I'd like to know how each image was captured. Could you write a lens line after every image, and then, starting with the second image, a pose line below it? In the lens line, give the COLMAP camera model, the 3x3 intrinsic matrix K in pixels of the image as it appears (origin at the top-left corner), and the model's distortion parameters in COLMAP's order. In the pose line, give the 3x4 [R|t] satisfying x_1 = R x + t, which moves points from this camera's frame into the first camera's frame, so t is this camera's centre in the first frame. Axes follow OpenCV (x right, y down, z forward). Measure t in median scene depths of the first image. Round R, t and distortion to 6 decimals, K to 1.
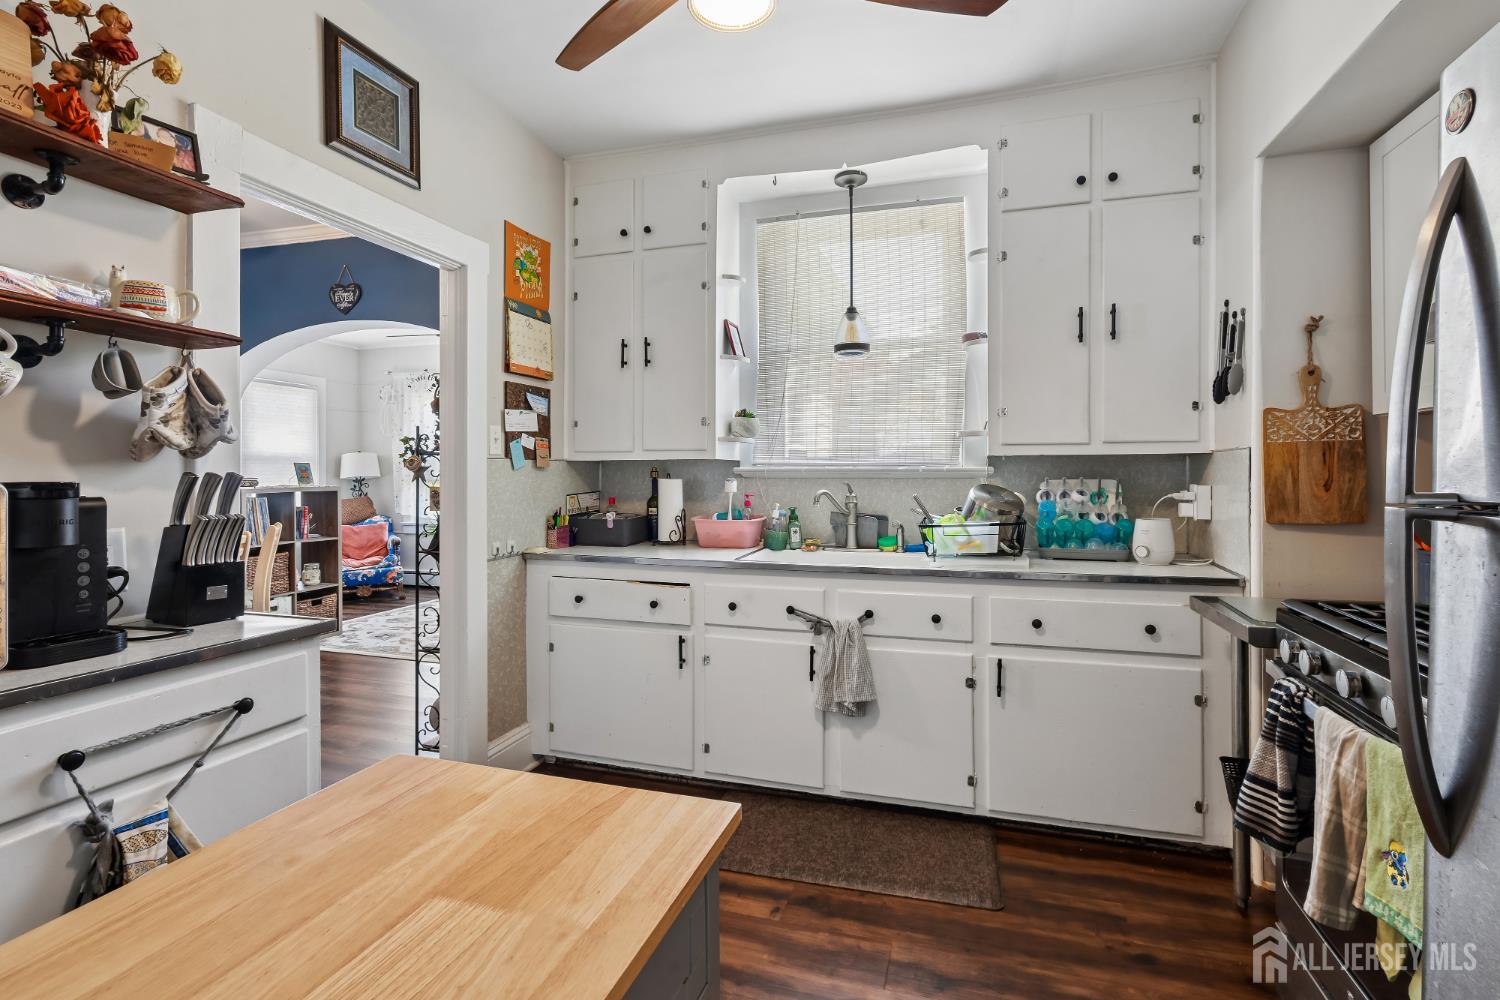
lens RADIAL K [[706.5, 0, 751.9], [0, 706.5, 479.5], [0, 0, 1]] dist [-0.002635, 0.003237]
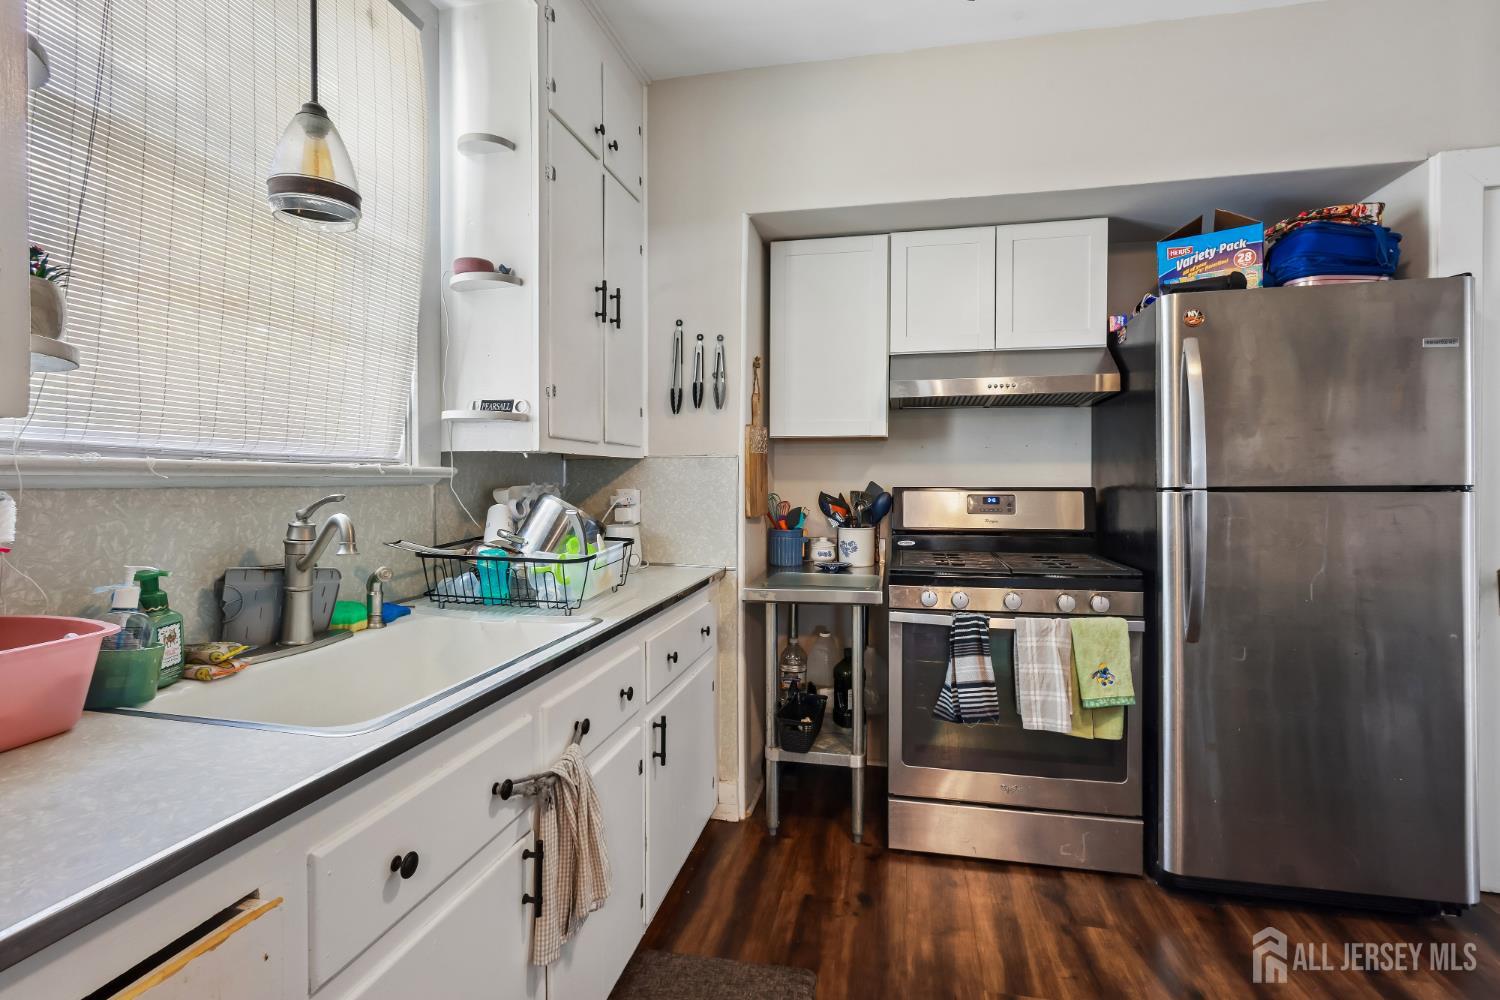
lens RADIAL K [[706.5, 0, 745.2], [0, 706.5, 494.0], [0, 0, 1]] dist [-0.002635, 0.003237]
pose [[-0.092559, -0.017869, 0.995547, -0.391028], [0.011050, 0.999759, 0.018972, -0.003250], [-0.995646, 0.012757, -0.092339, 0.899995]]
